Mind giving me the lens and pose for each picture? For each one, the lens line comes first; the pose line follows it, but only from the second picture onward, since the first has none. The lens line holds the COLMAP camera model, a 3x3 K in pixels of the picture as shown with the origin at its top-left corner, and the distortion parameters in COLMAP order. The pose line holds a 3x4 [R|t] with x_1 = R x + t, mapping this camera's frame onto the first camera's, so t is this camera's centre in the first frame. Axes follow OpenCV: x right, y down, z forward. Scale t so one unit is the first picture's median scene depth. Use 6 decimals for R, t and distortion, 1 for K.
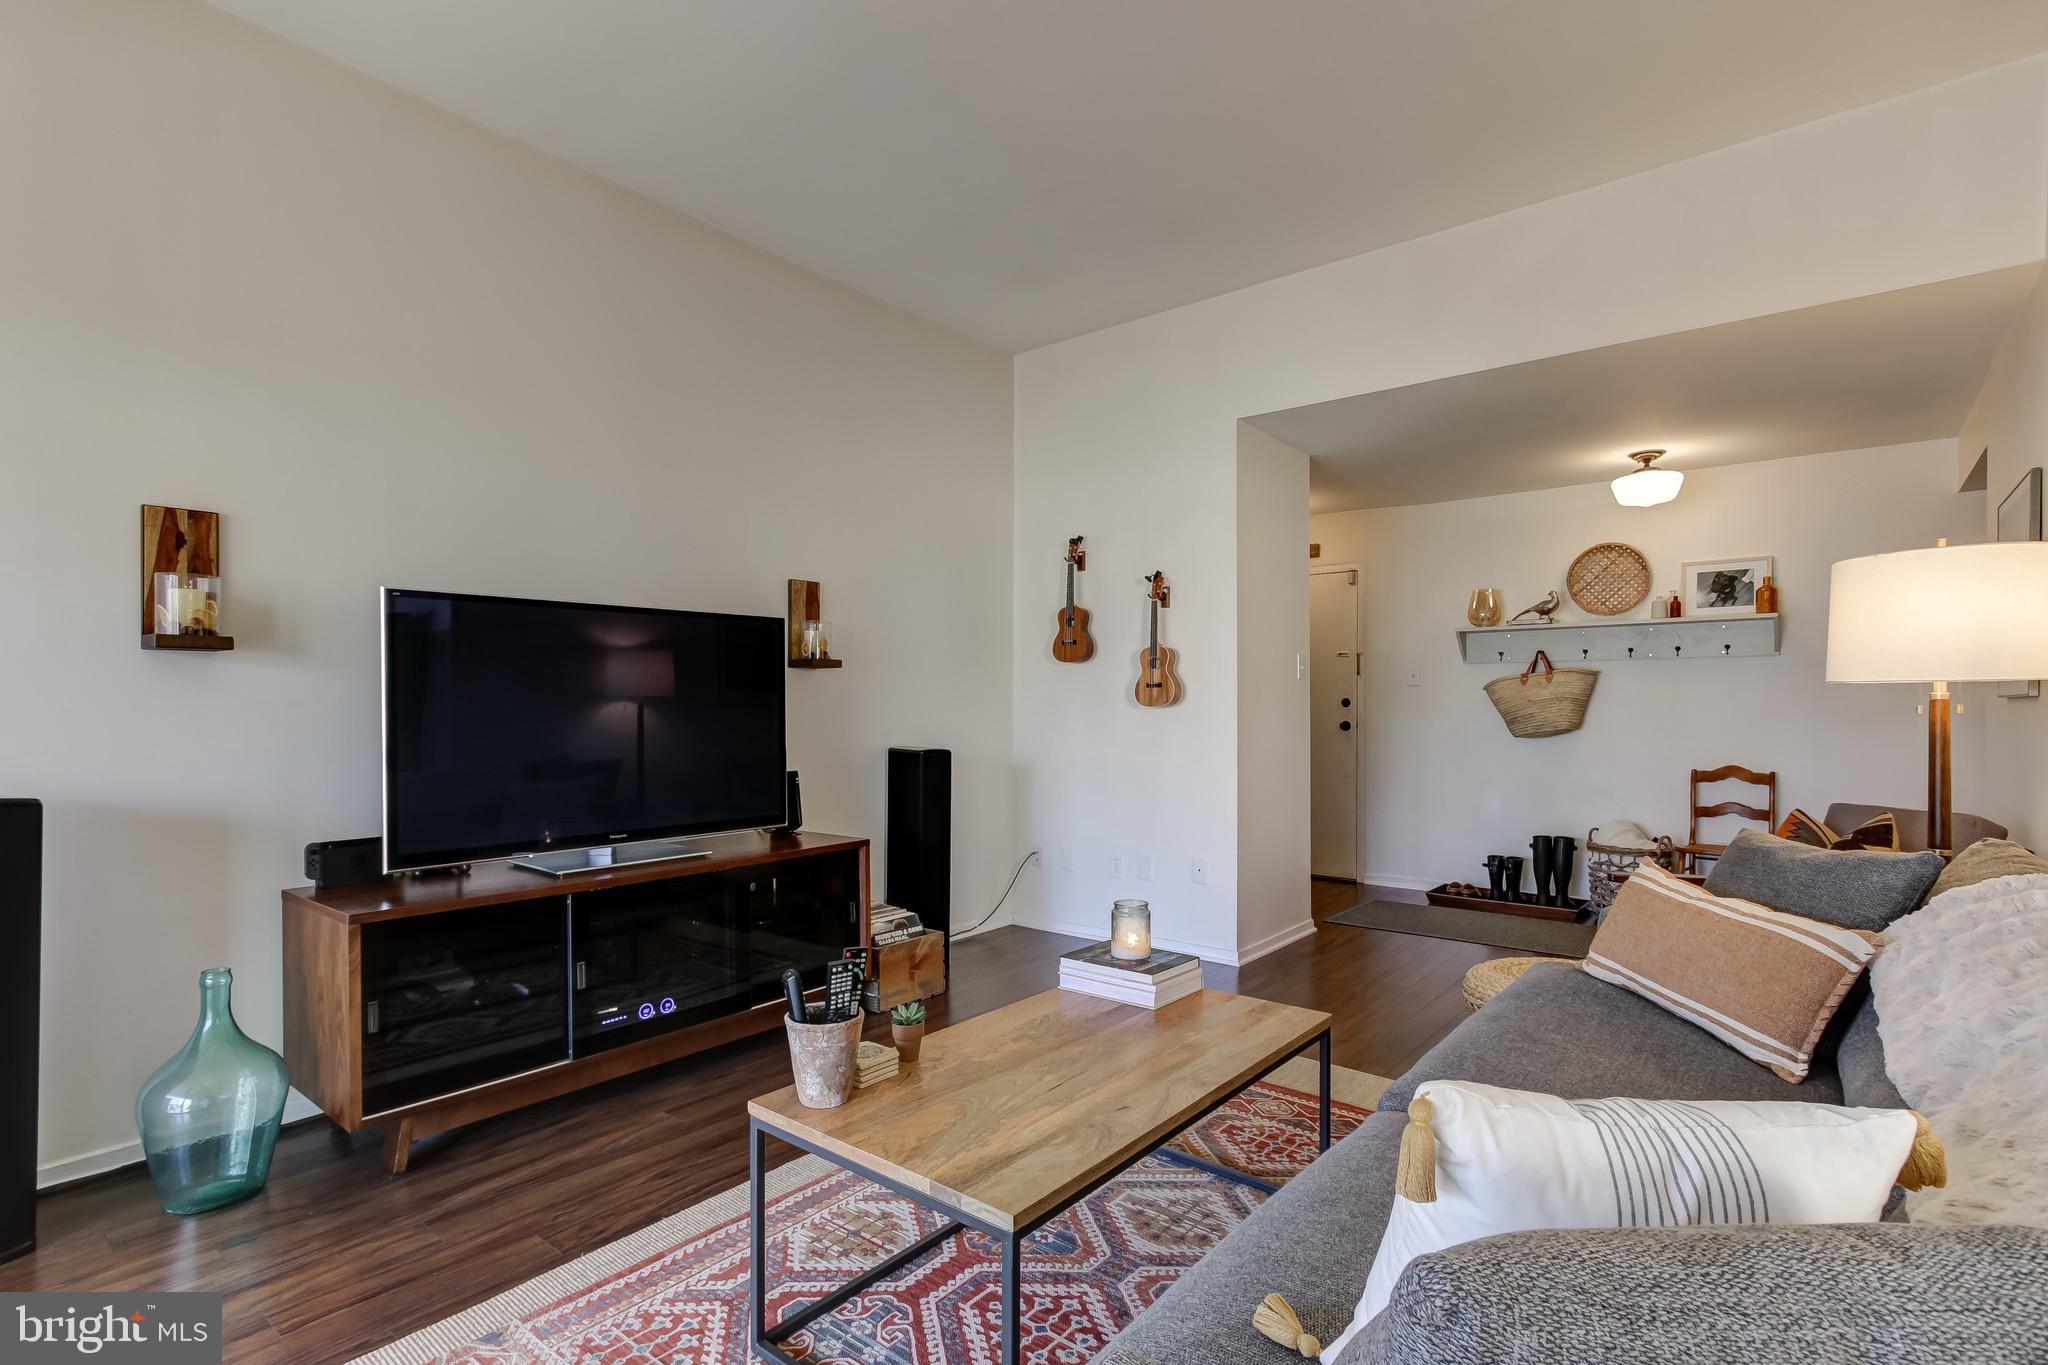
lens RADIAL K [[976.3, 0, 1028.7], [0, 976.3, 709.0], [0, 0, 1]] dist [0.000020, 0.002842]
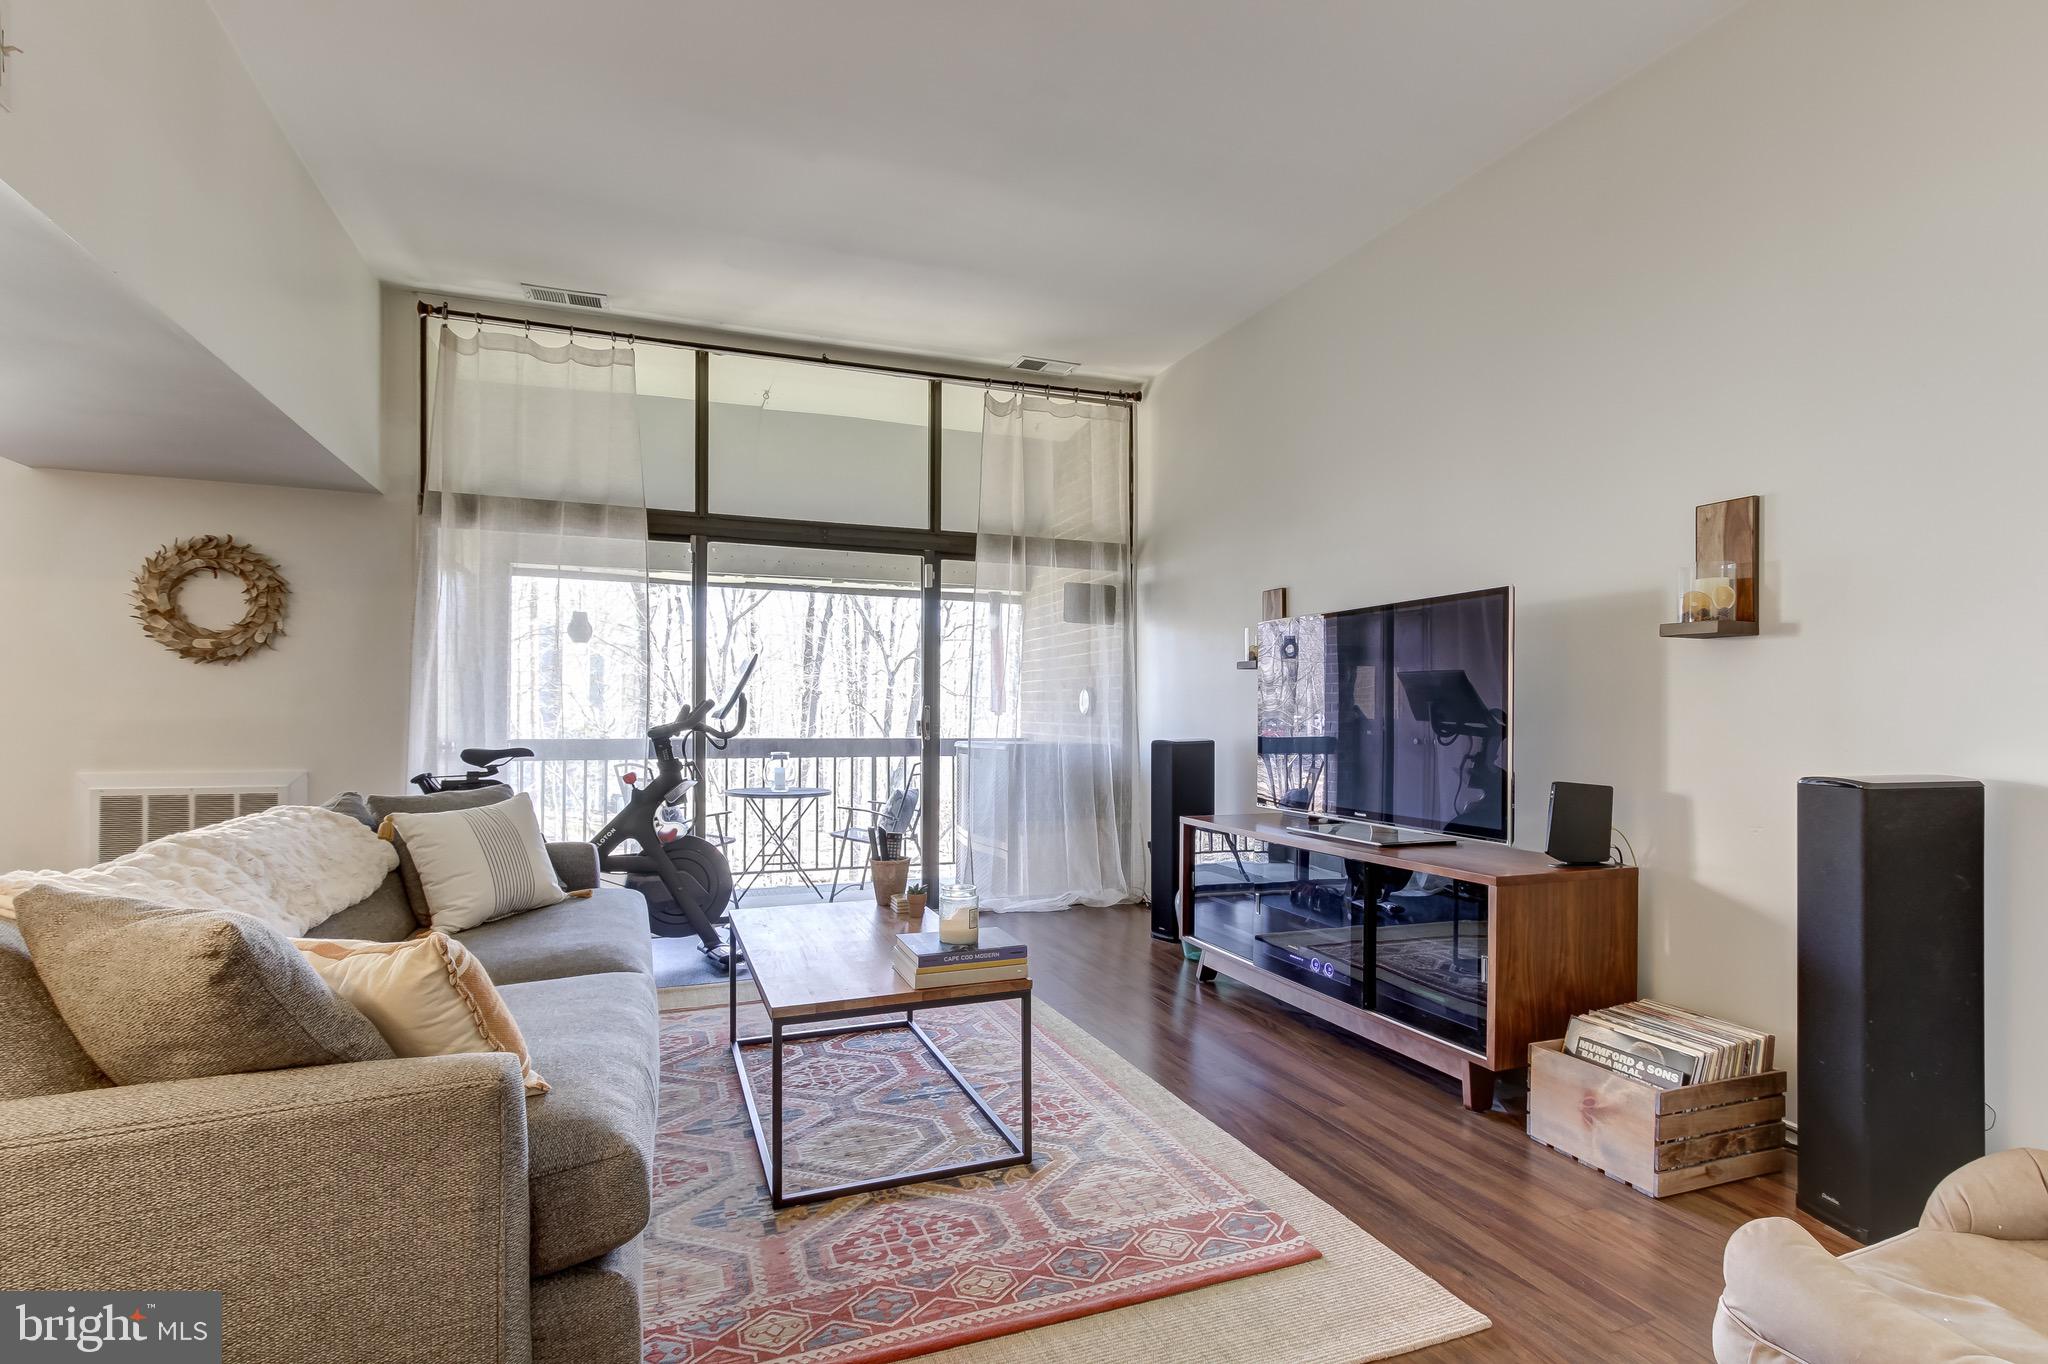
lens RADIAL K [[976.3, 0, 1030.9], [0, 976.3, 715.2], [0, 0, 1]] dist [0.000020, 0.002842]
pose [[-0.482855, 0.005153, -0.875685, 0.471957], [-0.005172, 0.999948, 0.008737, 0.007308], [0.875685, 0.008747, -0.482803, 0.774568]]
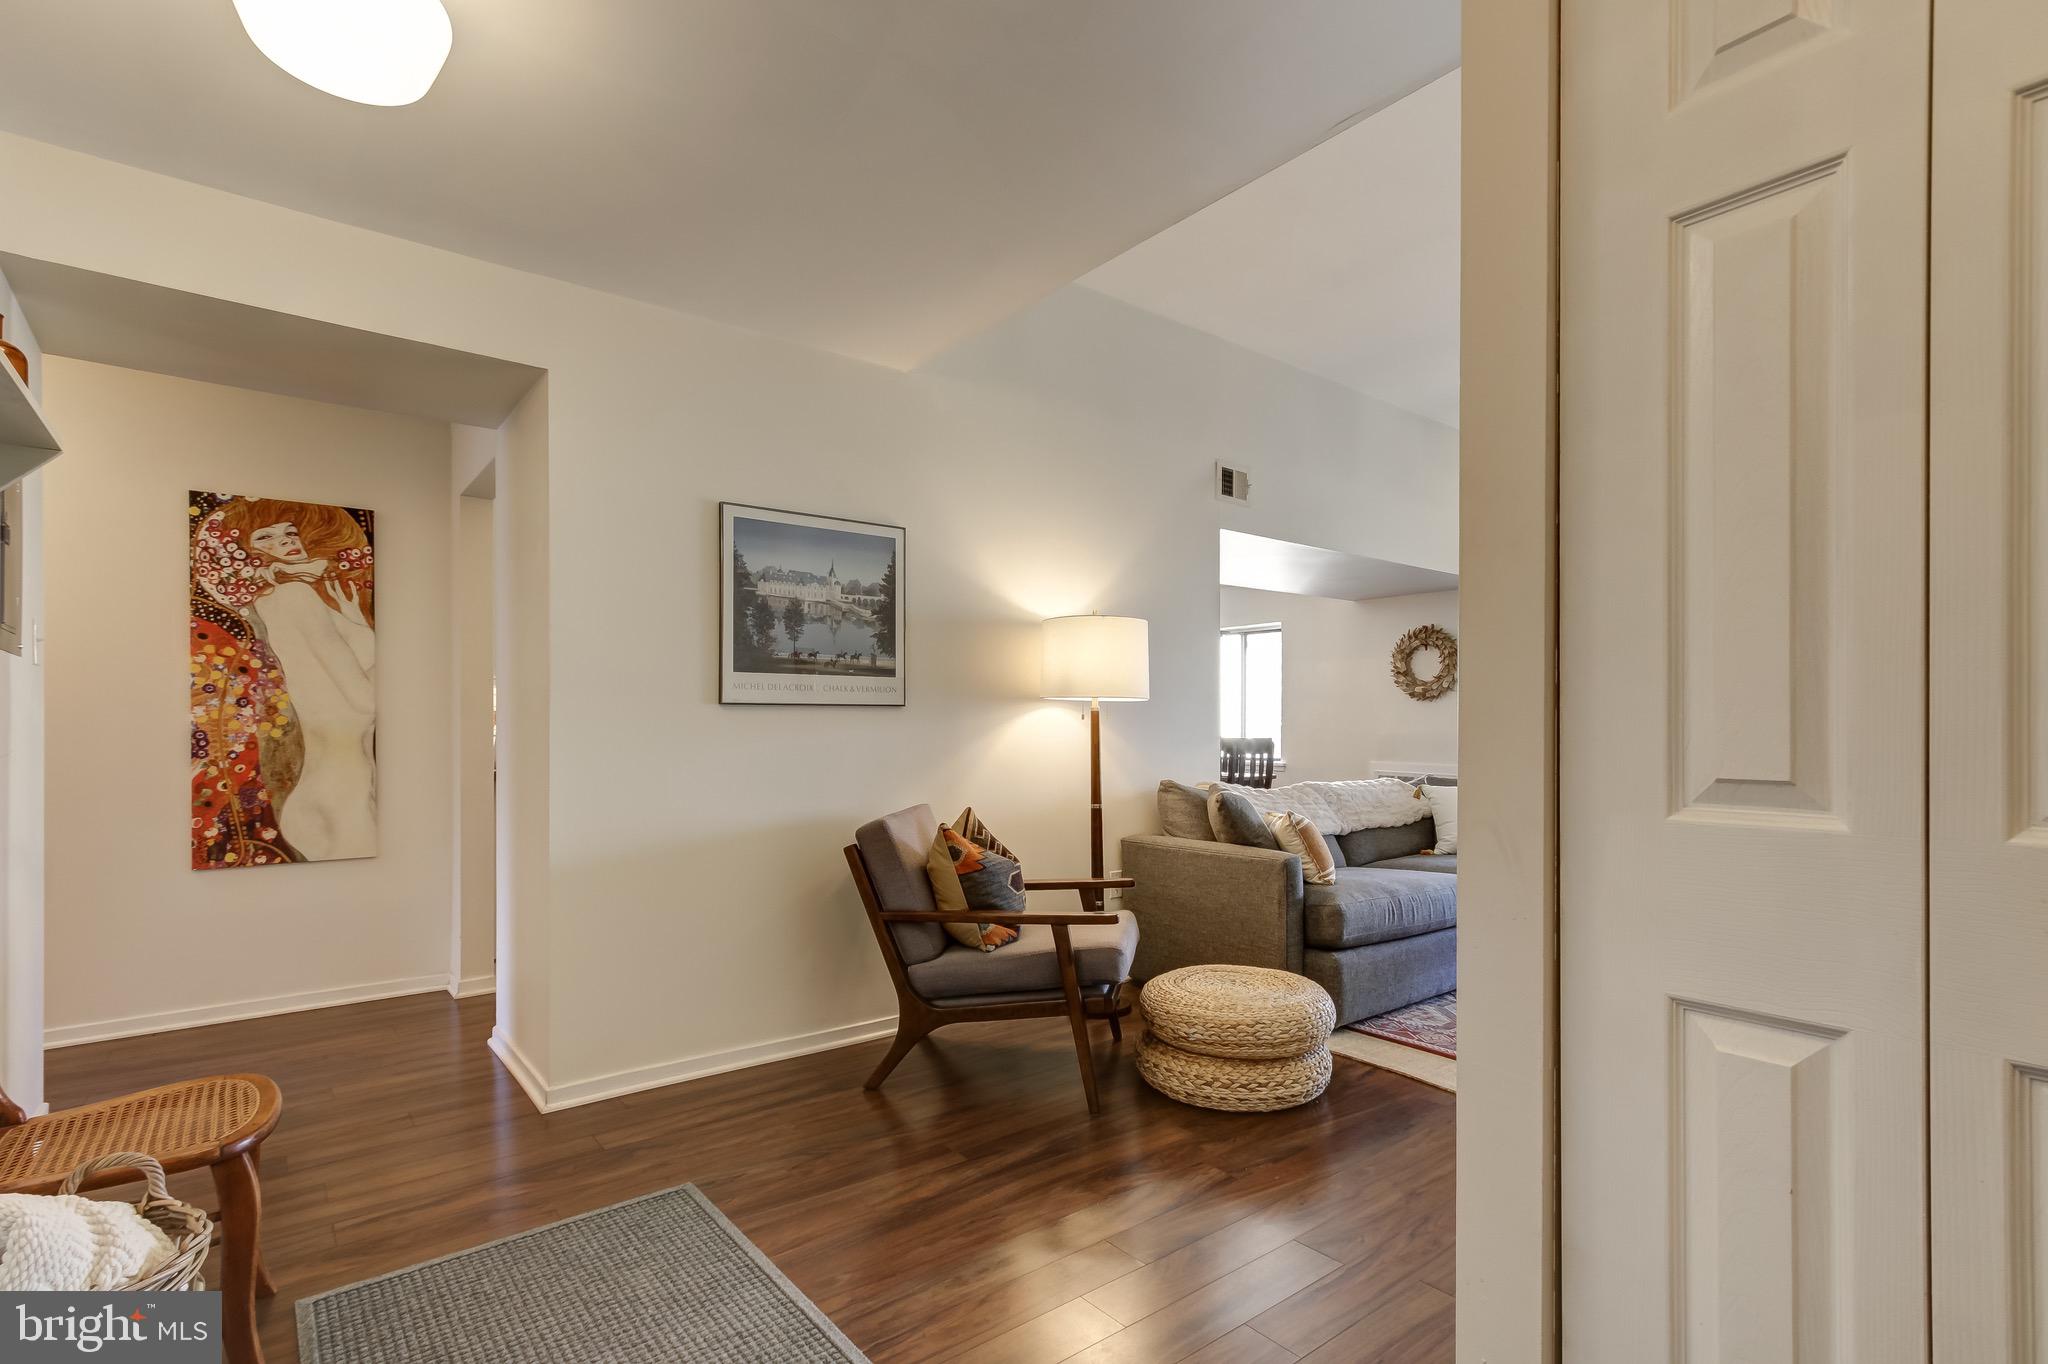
lens RADIAL K [[976.3, 0, 1014.1], [0, 976.3, 730.8], [0, 0, 1]] dist [0.000020, 0.002842]
pose [[-0.976964, -0.002321, 0.213389, 0.355976], [0.000006, 0.999941, 0.010903, 0.002195], [-0.213402, 0.010653, -0.976906, 1.283340]]
